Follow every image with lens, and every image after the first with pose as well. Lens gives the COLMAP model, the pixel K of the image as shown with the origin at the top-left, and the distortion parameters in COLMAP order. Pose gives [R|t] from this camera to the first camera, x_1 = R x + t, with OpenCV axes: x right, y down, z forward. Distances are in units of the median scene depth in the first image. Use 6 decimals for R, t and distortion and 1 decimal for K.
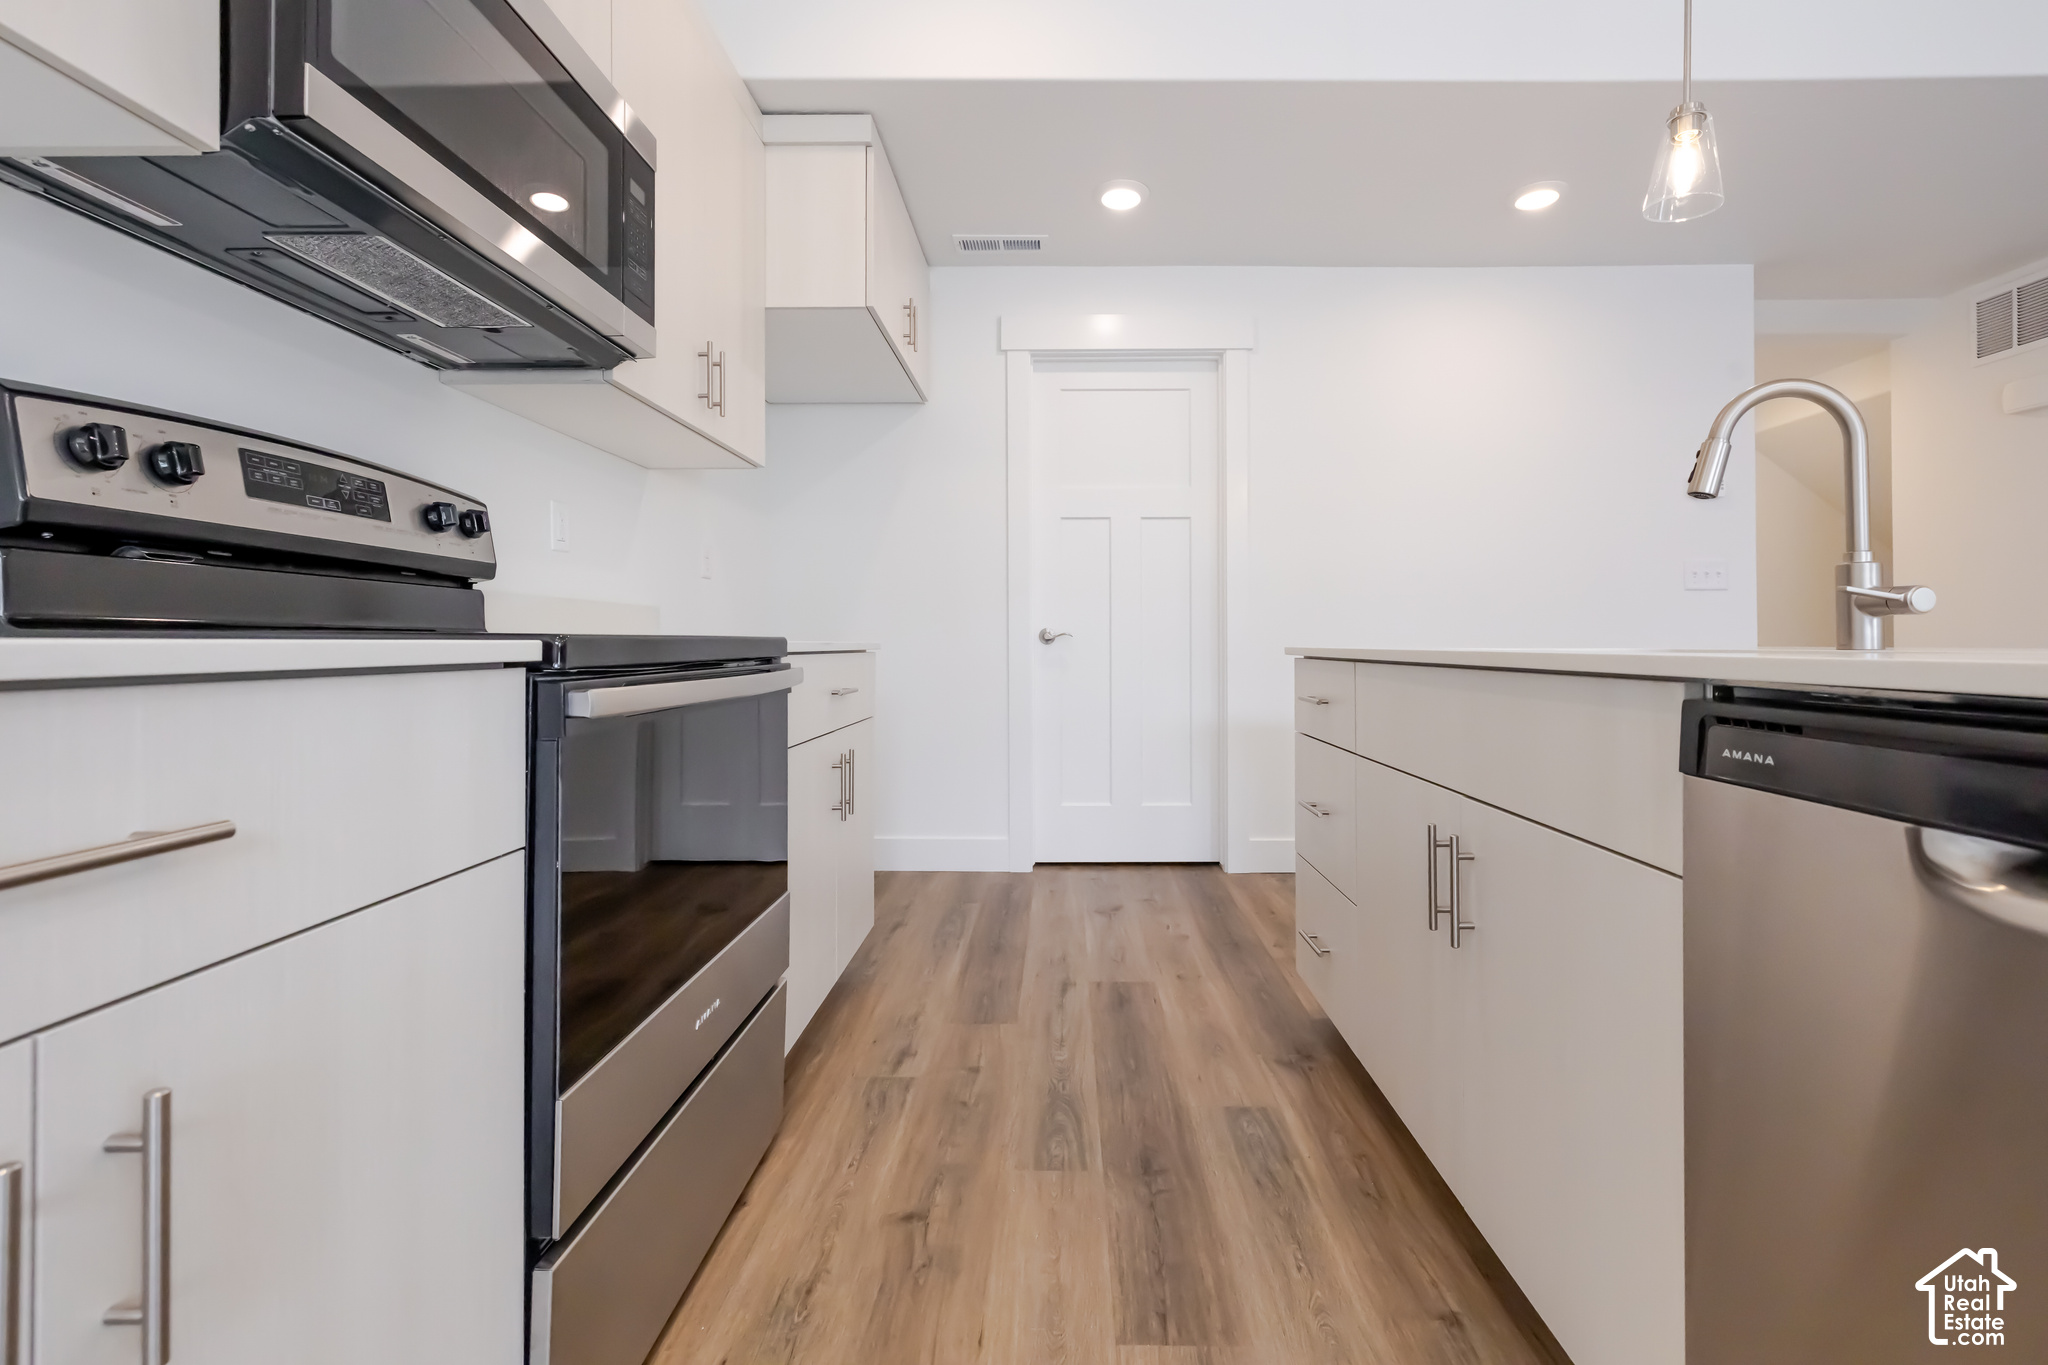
lens RADIAL K [[899.1, 0, 1073.0], [0, 899.1, 621.8], [0, 0, 1]] dist [0.000738, 0.000278]
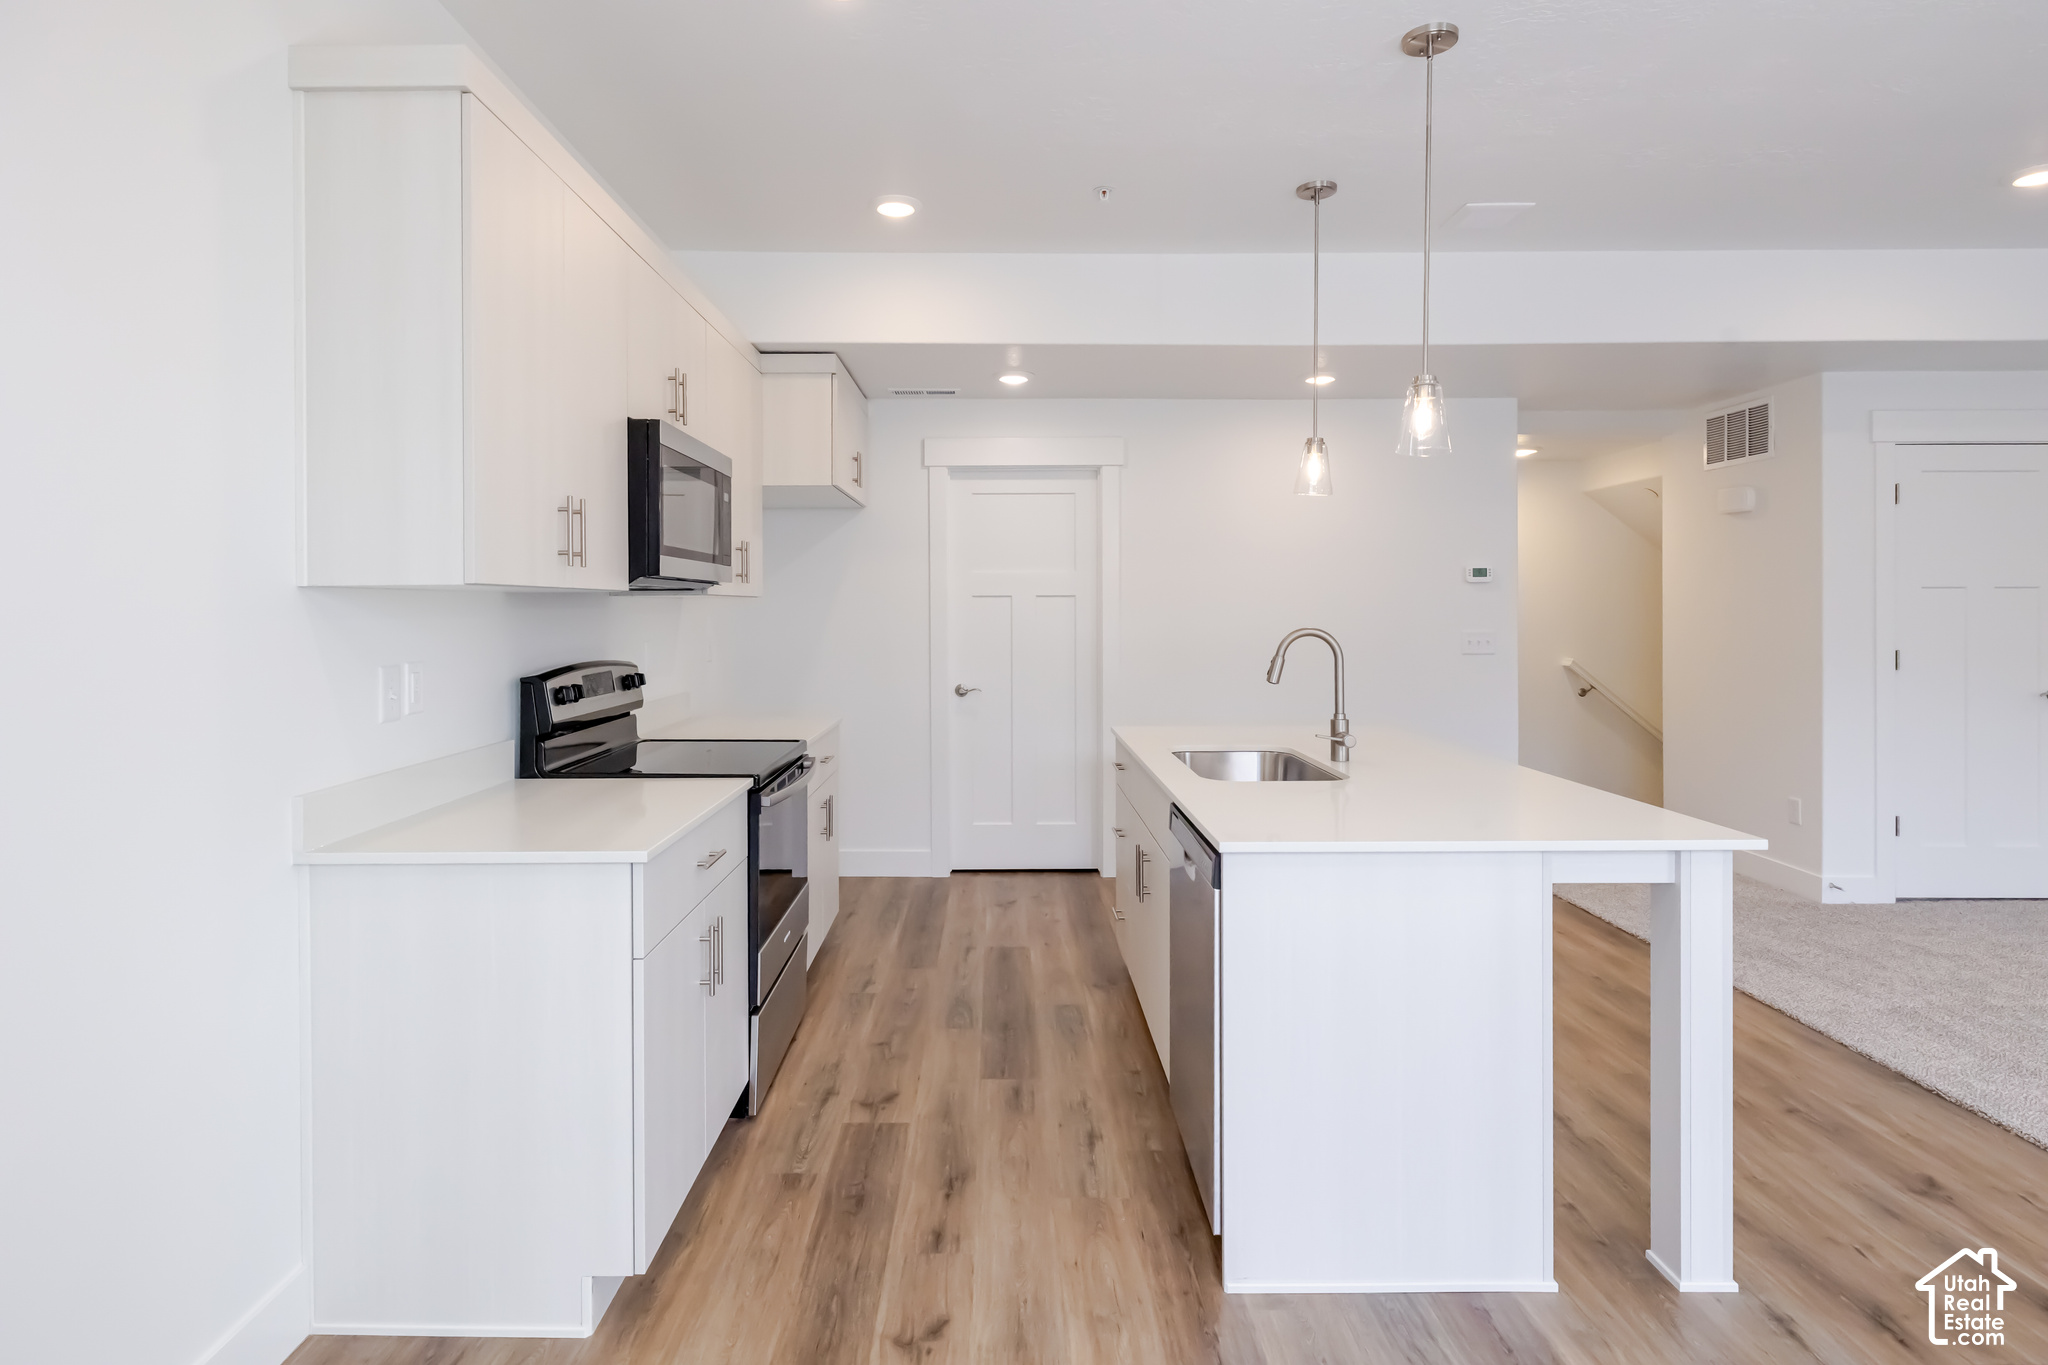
lens RADIAL K [[1116.7, 0, 1019.4], [0, 1116.7, 591.4], [0, 0, 1]] dist [0.013121, -0.000431]
pose [[0.999966, -0.001152, 0.008186, 0.069351], [0.001079, 0.999960, 0.008913, -0.238191], [-0.008196, -0.008904, 0.999927, -0.982702]]
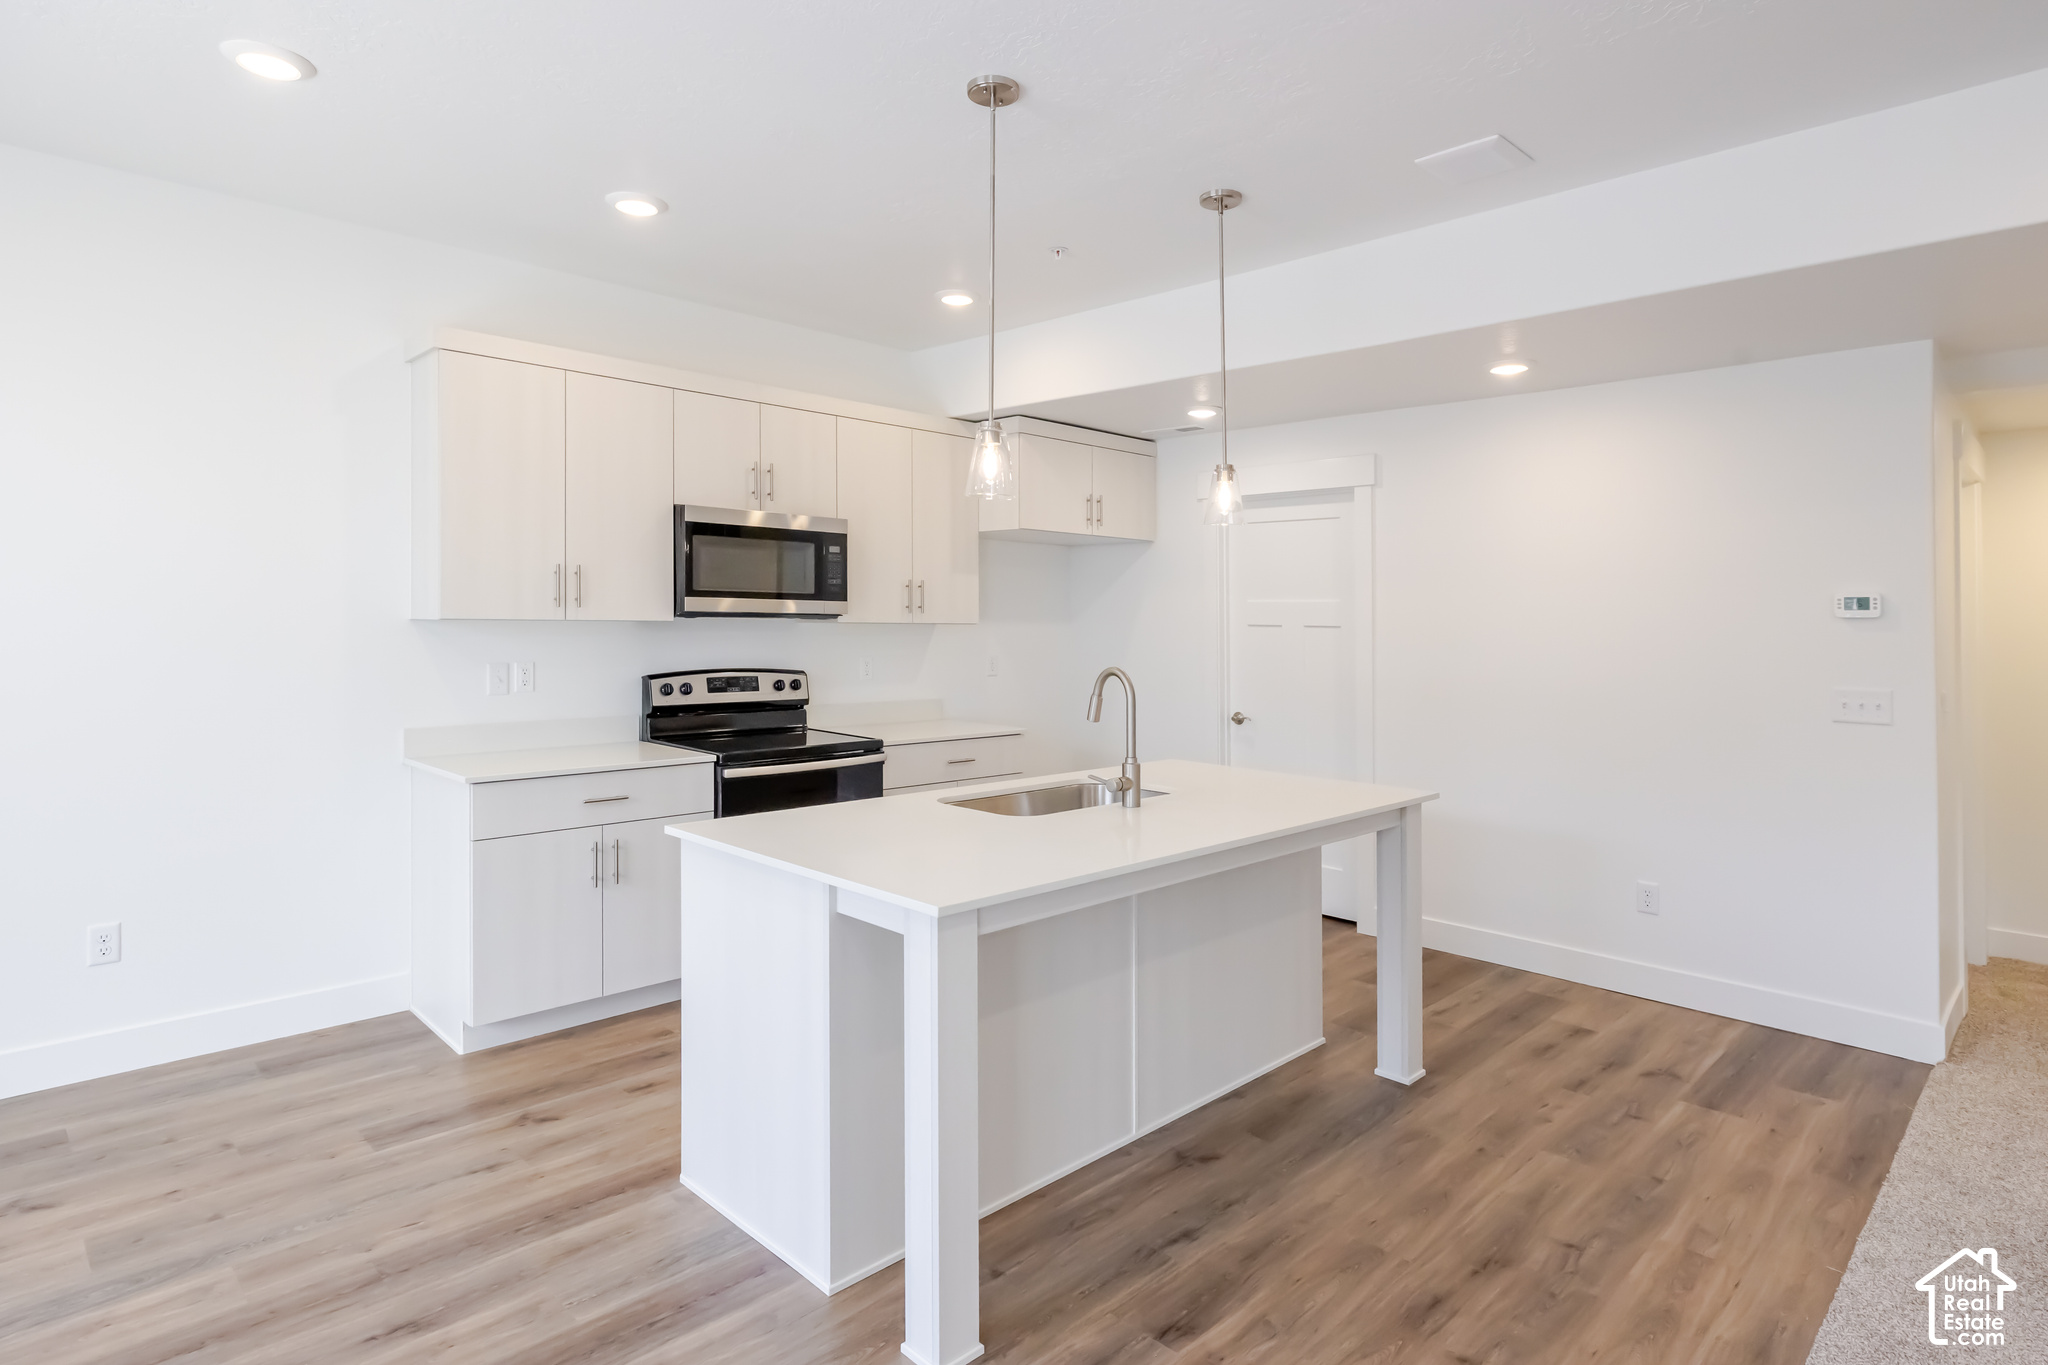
lens RADIAL K [[1118.3, 0, 1028.5], [0, 1118.3, 609.4], [0, 0, 1]] dist [0.001826, -0.000078]
pose [[0.707487, 0.007083, -0.706691, 1.540023], [0.001112, 0.999937, 0.011135, -0.272188], [0.706726, -0.008664, 0.707434, -0.579163]]
